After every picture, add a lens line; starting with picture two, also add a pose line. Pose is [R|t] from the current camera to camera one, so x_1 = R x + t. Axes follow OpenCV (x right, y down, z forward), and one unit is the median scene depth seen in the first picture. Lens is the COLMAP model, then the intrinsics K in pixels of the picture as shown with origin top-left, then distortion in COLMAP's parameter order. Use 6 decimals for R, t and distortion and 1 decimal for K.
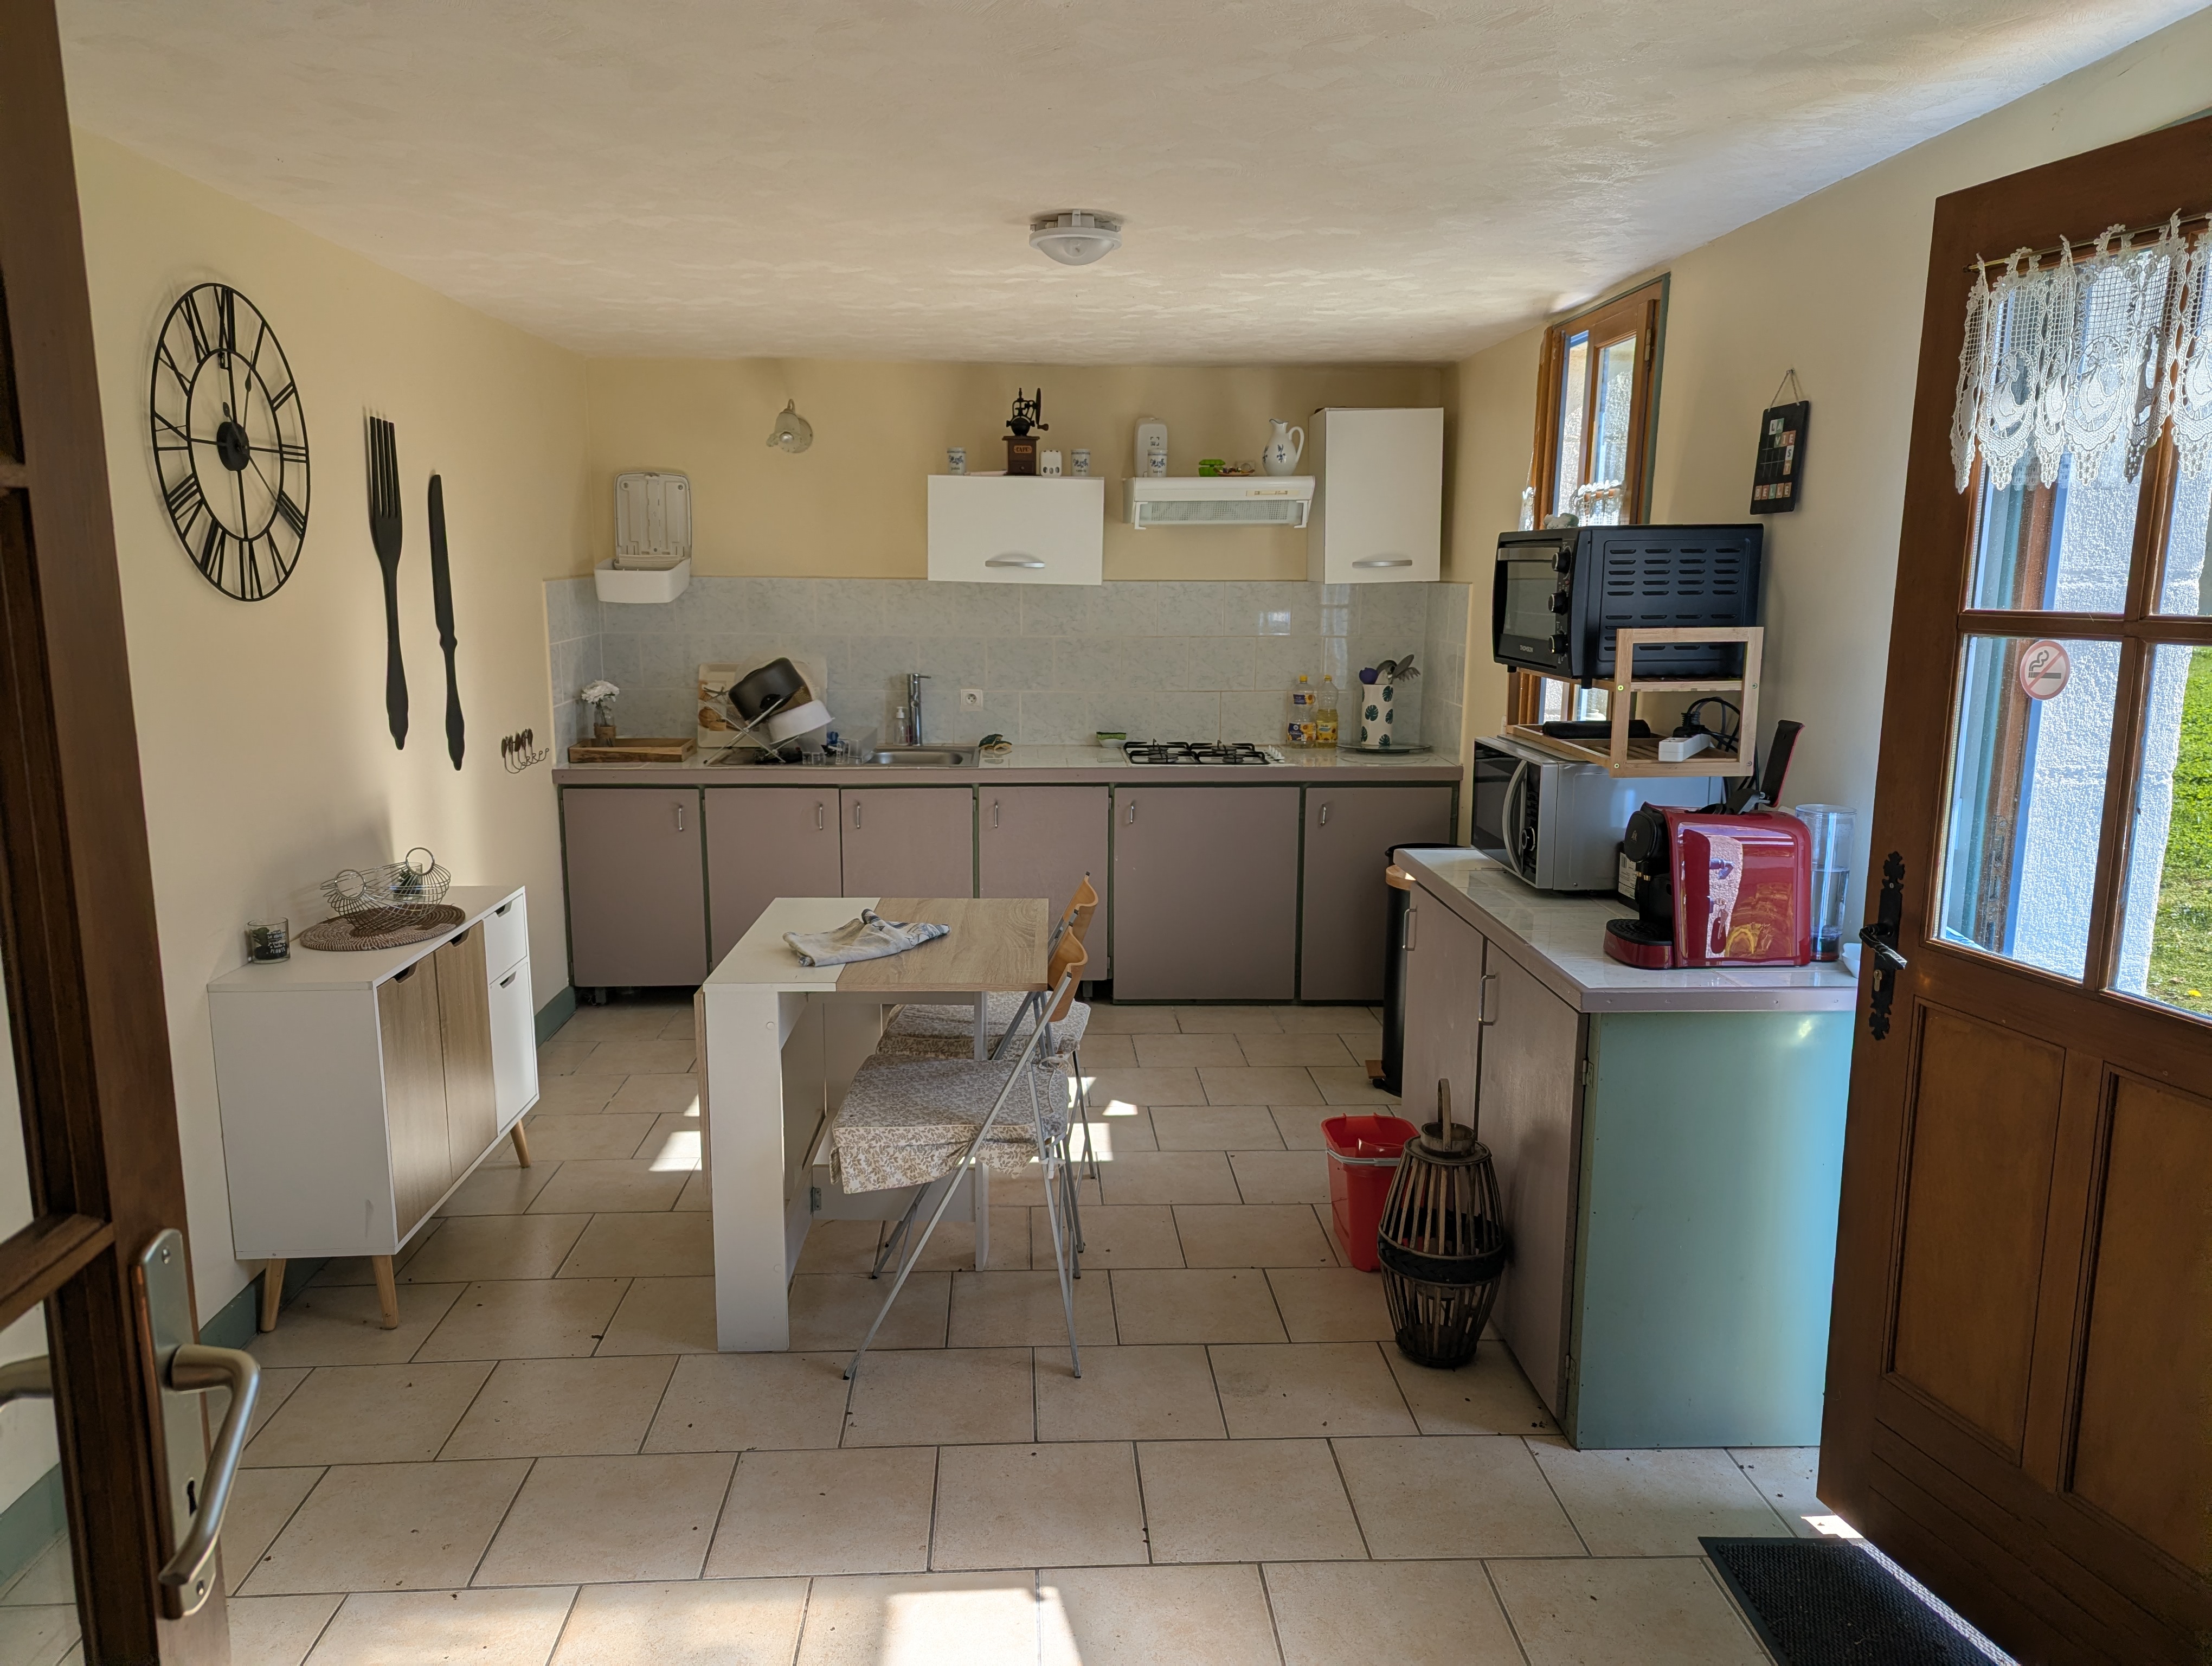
lens RADIAL K [[1536.6, 0, 1101.0], [0, 1536.6, 838.1], [0, 0, 1]] dist [0.035892, -0.006010]
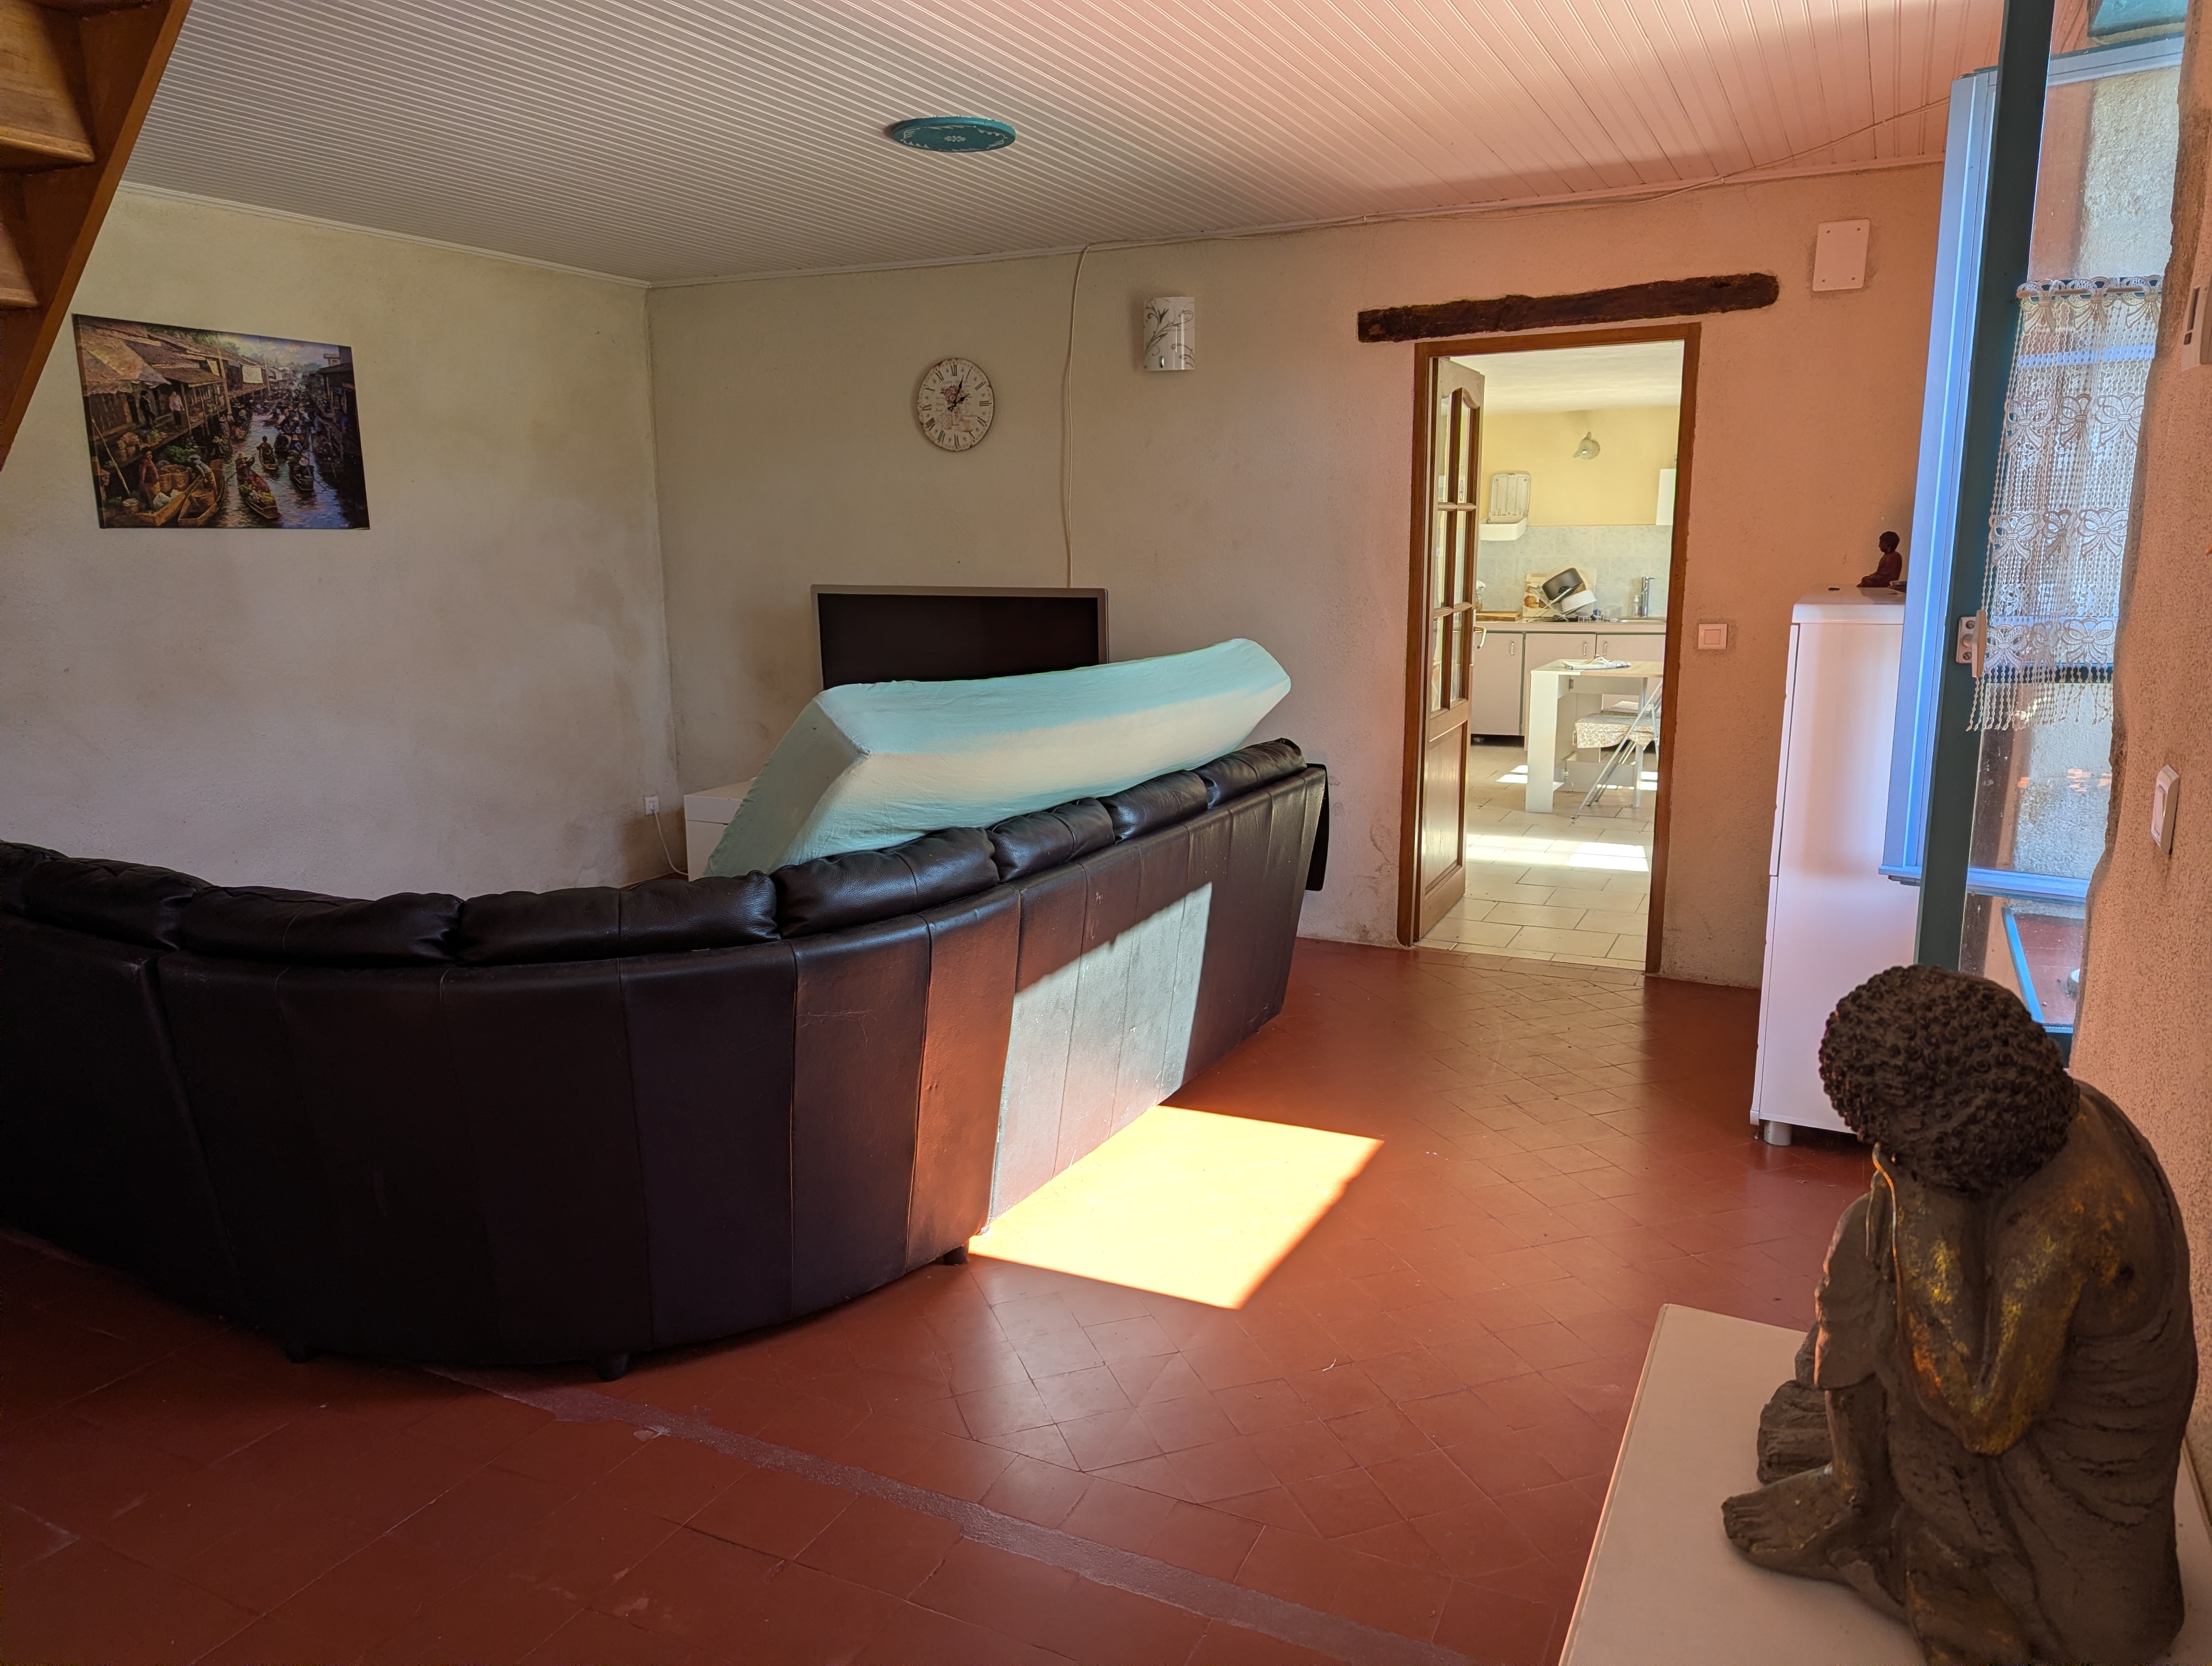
lens RADIAL K [[1536.6, 0, 1099.8], [0, 1536.6, 829.2], [0, 0, 1]] dist [0.035892, -0.006010]
pose [[0.877195, 0.078388, -0.473692, 0.210712], [-0.070963, 0.996914, 0.033561, 0.182308], [0.474861, 0.004175, 0.880051, -0.959777]]
